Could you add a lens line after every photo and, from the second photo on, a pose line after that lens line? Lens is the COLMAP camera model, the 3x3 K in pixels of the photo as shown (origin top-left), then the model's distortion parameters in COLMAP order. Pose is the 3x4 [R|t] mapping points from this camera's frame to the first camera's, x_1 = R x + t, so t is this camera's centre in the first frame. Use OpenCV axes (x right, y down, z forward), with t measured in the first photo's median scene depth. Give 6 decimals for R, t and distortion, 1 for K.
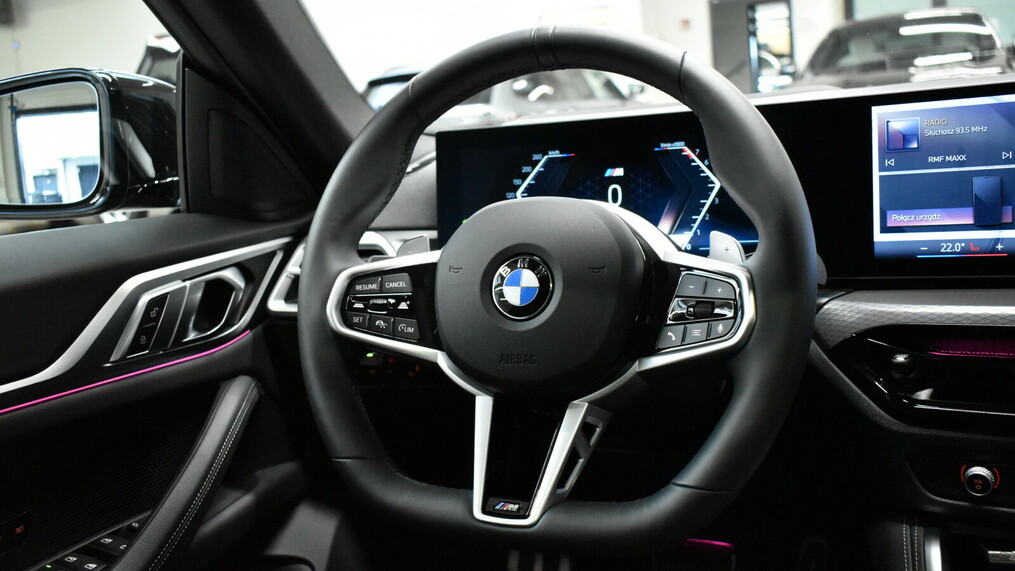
lens RADIAL K [[997.6, 0, 507.5], [0, 997.6, 285.5], [0, 0, 1]] dist [-0.015035, -0.014106]
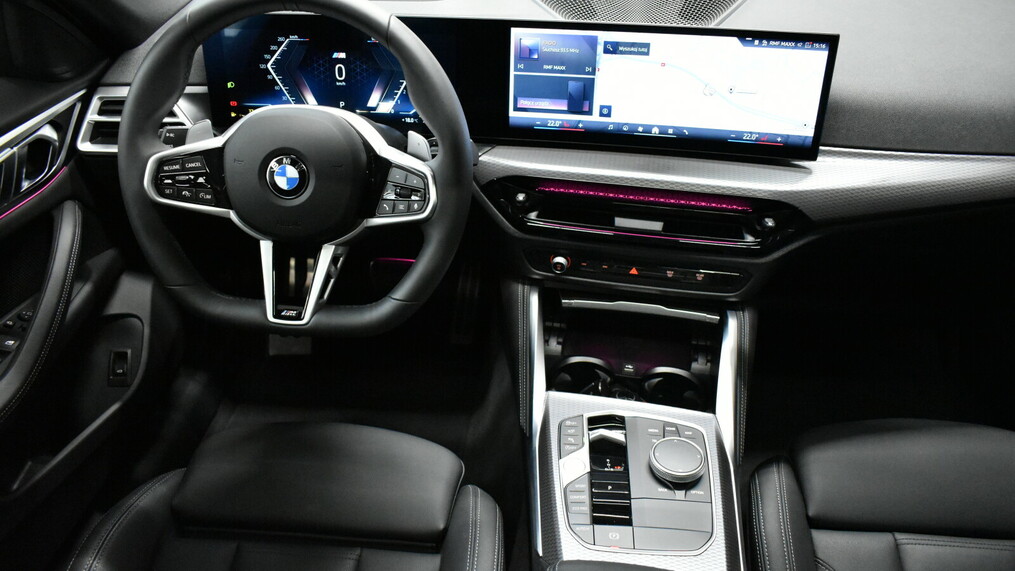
lens RADIAL K [[772.5, 0, 507.5], [0, 772.5, 285.5], [0, 0, 1]] dist [-0.019938, 0.007273]
pose [[0.945345, -0.092880, 0.312565, -0.046752], [-0.033728, 0.925578, 0.377050, -0.274165], [-0.324324, -0.366985, 0.871858, -0.181073]]
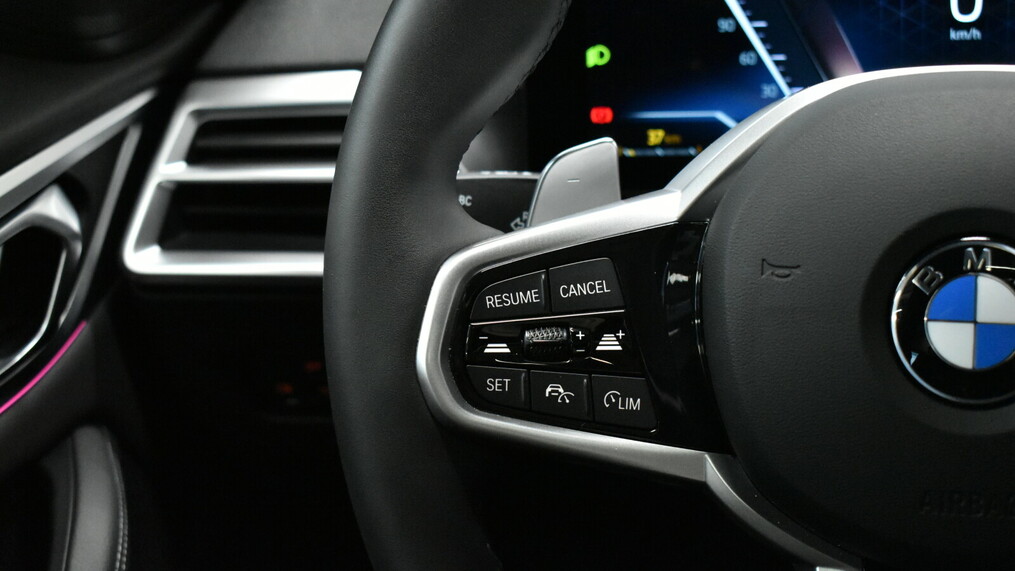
lens RADIAL K [[1676.2, 0, 507.5], [0, 1676.2, 285.5], [0, 0, 1]] dist [-0.028168, -0.065428]
pose [[0.985940, -0.051535, 0.158952, -0.247817], [0.021516, 0.982487, 0.185085, -0.126108], [-0.165706, -0.179063, 0.969782, 0.359634]]
